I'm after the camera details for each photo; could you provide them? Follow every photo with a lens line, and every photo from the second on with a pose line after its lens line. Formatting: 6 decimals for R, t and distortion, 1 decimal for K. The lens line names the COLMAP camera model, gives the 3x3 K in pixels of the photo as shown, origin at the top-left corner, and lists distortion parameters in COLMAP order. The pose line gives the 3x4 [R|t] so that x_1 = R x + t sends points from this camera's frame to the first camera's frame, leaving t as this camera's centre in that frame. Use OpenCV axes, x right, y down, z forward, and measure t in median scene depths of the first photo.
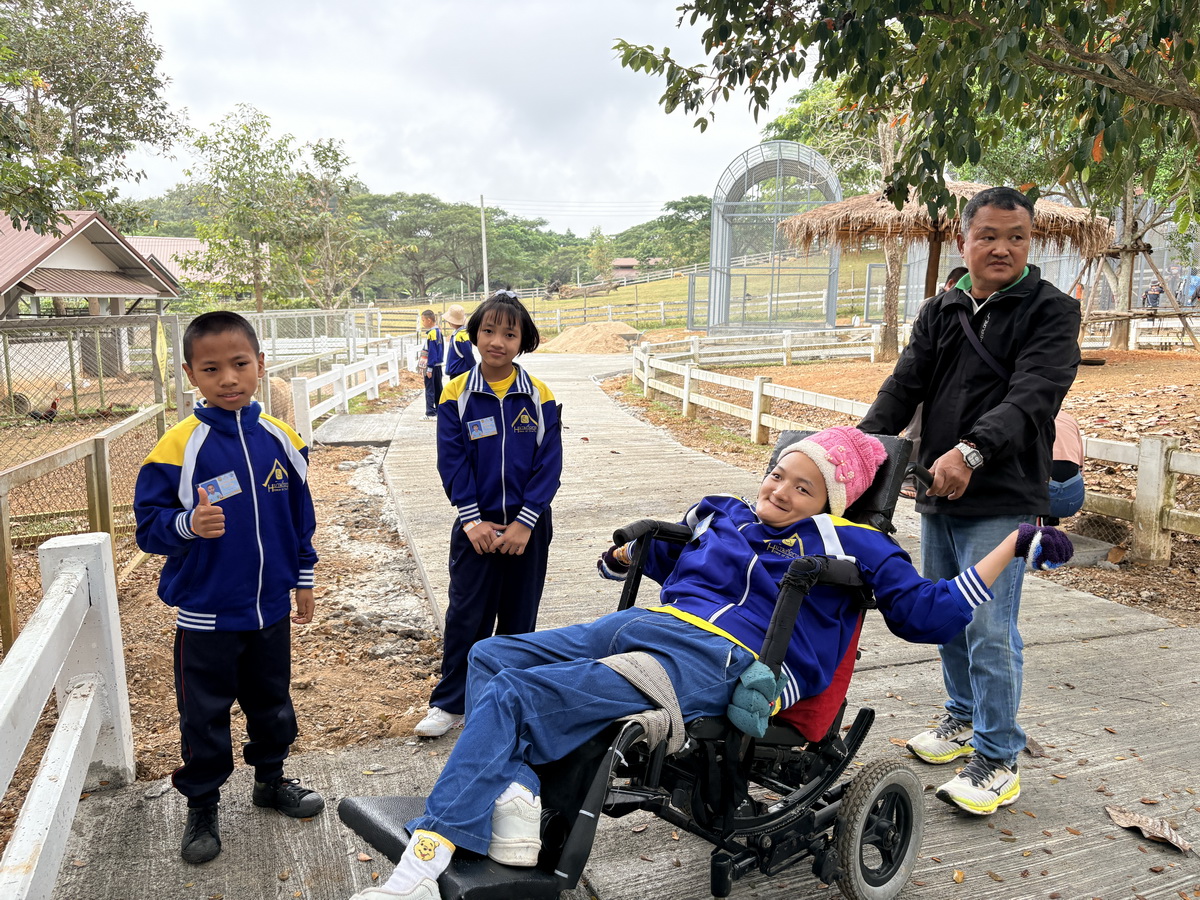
lens RADIAL K [[906.9, 0, 602.8], [0, 906.9, 456.8], [0, 0, 1]] dist [0.006918, -0.034633]
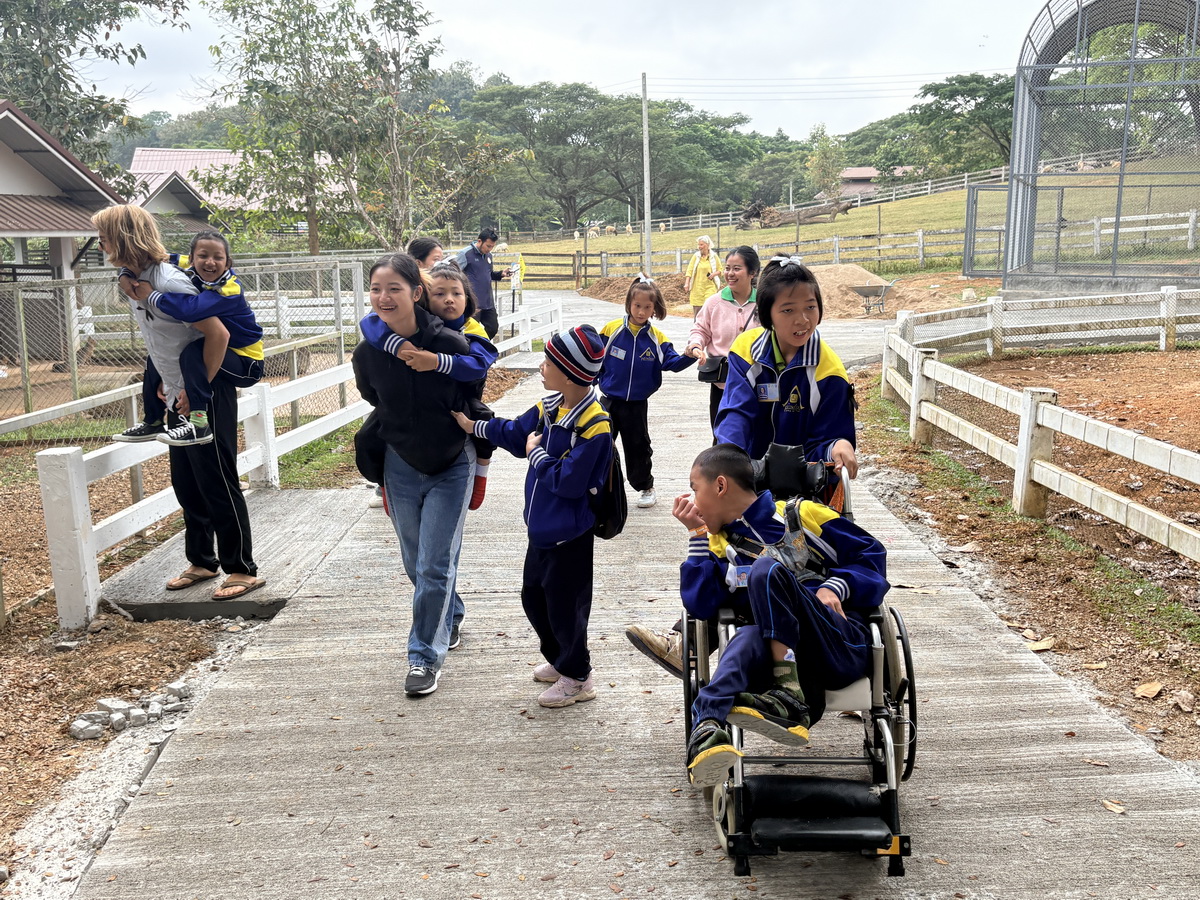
lens RADIAL K [[1209.6, 0, 593.1], [0, 1209.6, 462.8], [0, 0, 1]] dist [-0.009880, 0.000000]
pose [[0.982636, 0.024887, -0.183868, -0.000429], [-0.021150, 0.999529, 0.022257, -0.021698], [0.184335, -0.017982, 0.982699, 0.115536]]
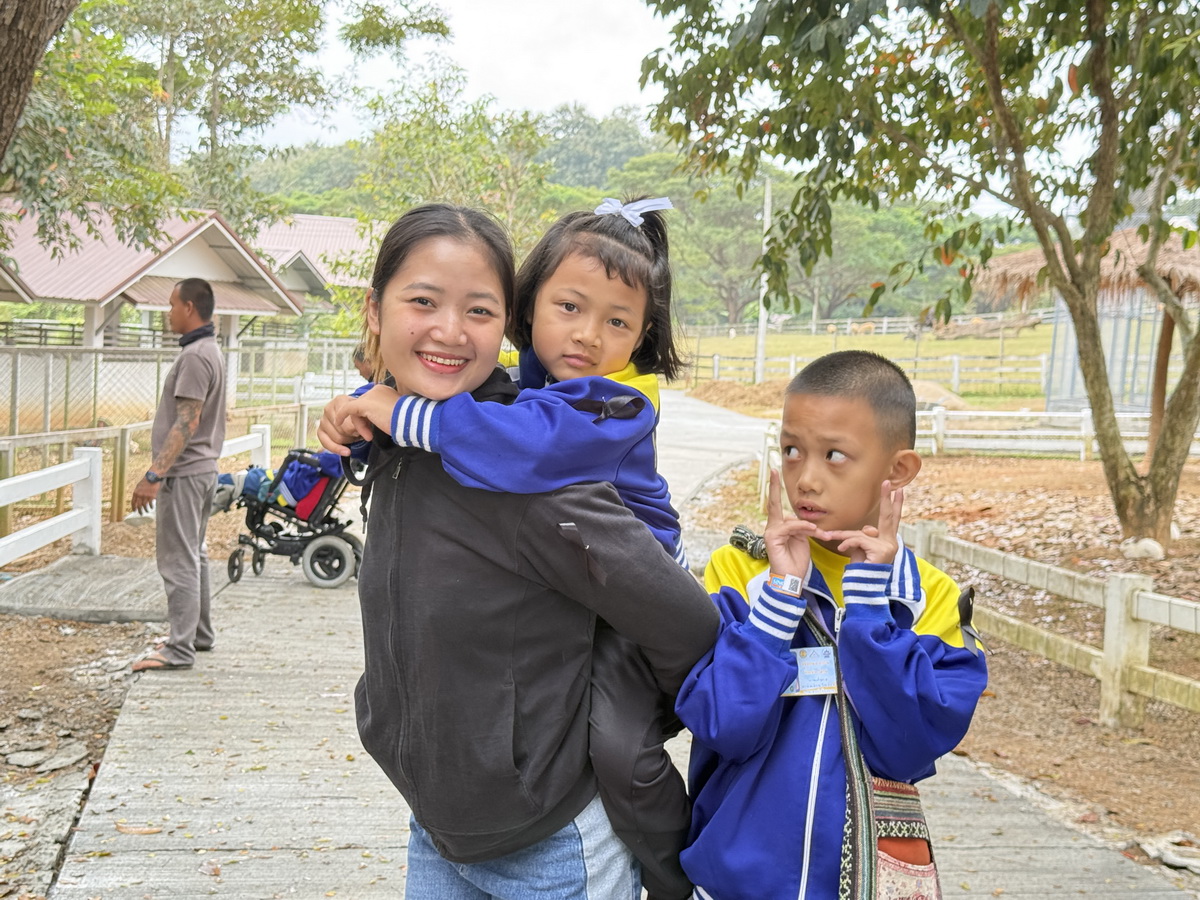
lens RADIAL K [[1695.6, 0, 602.1], [0, 1695.6, 448.0], [0, 0, 1]] dist [0.030190, 0.000000]
pose [[0.952887, 0.073564, -0.294269, 0.120056], [-0.102832, 0.991040, -0.085234, 0.019812], [0.285362, 0.111478, 0.951914, -0.170860]]
